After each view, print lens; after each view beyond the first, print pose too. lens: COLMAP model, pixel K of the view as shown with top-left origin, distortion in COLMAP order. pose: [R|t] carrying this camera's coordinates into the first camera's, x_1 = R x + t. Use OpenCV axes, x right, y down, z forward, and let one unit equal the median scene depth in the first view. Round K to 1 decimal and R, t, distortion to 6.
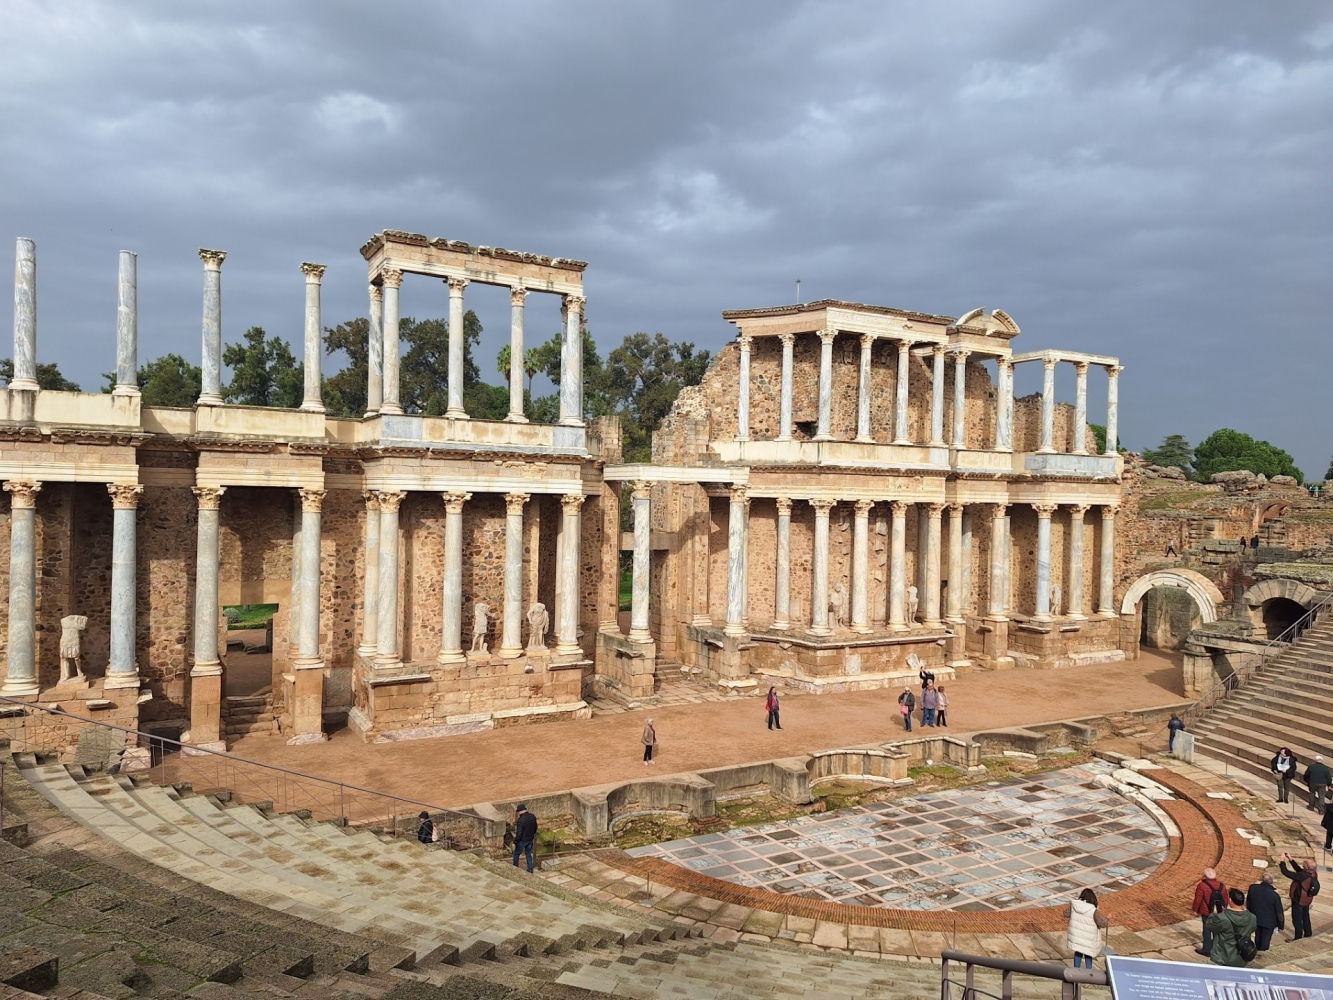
lens RADIAL K [[922.9, 0, 665.1], [0, 922.9, 505.7], [0, 0, 1]] dist [0.091577, -0.094558]
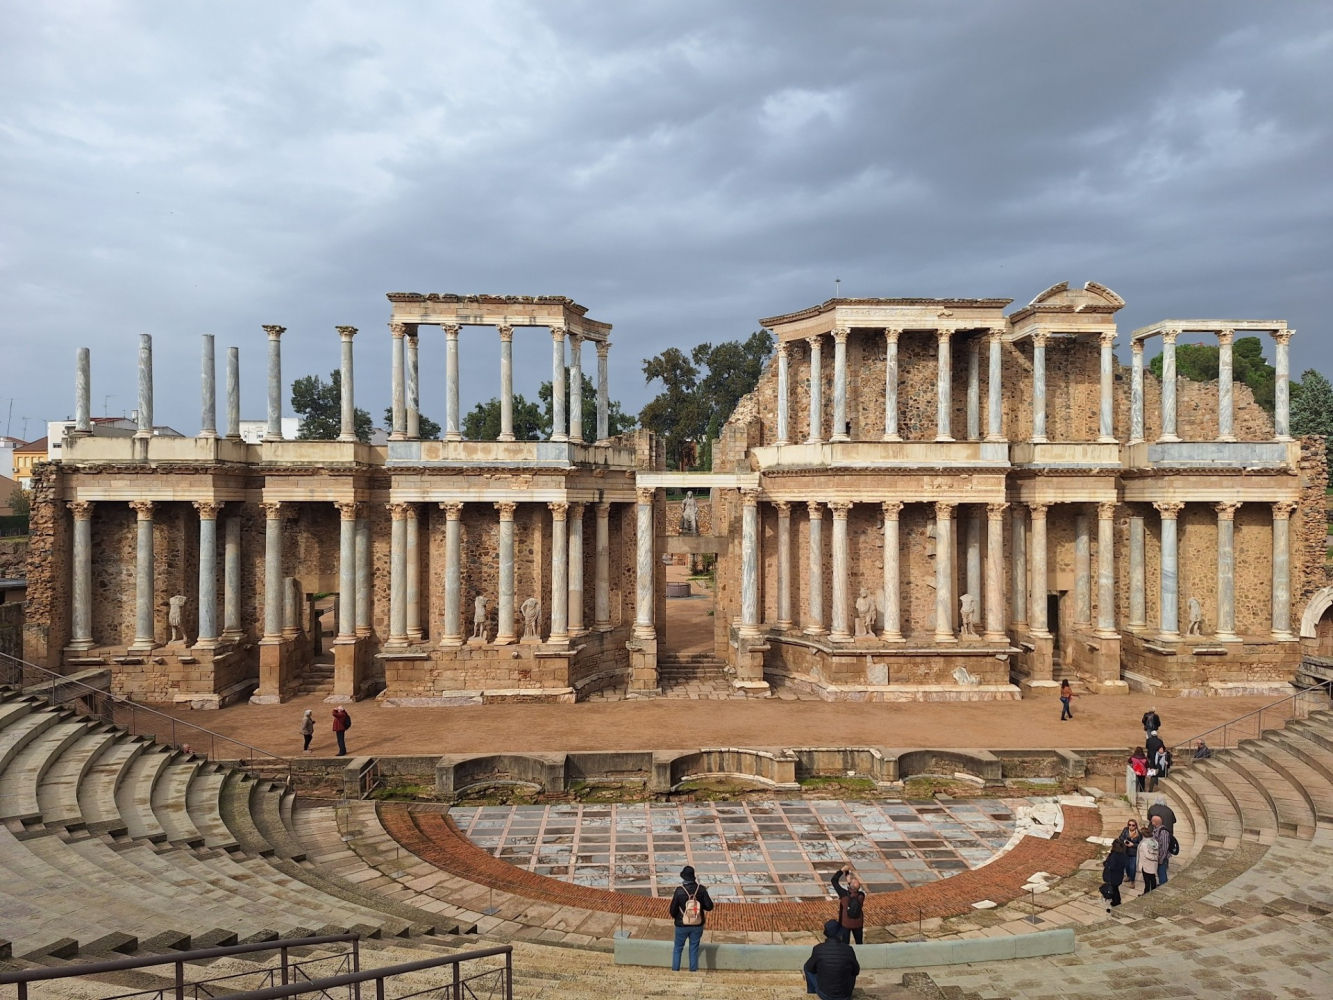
lens RADIAL K [[919.5, 0, 666.5], [0, 919.5, 500.0], [0, 0, 1]] dist [0.090487, -0.099753]
pose [[0.896337, -0.022097, -0.442823, 0.439876], [0.014265, 0.999677, -0.021010, 0.008984], [0.443144, 0.012515, 0.896363, 0.046198]]
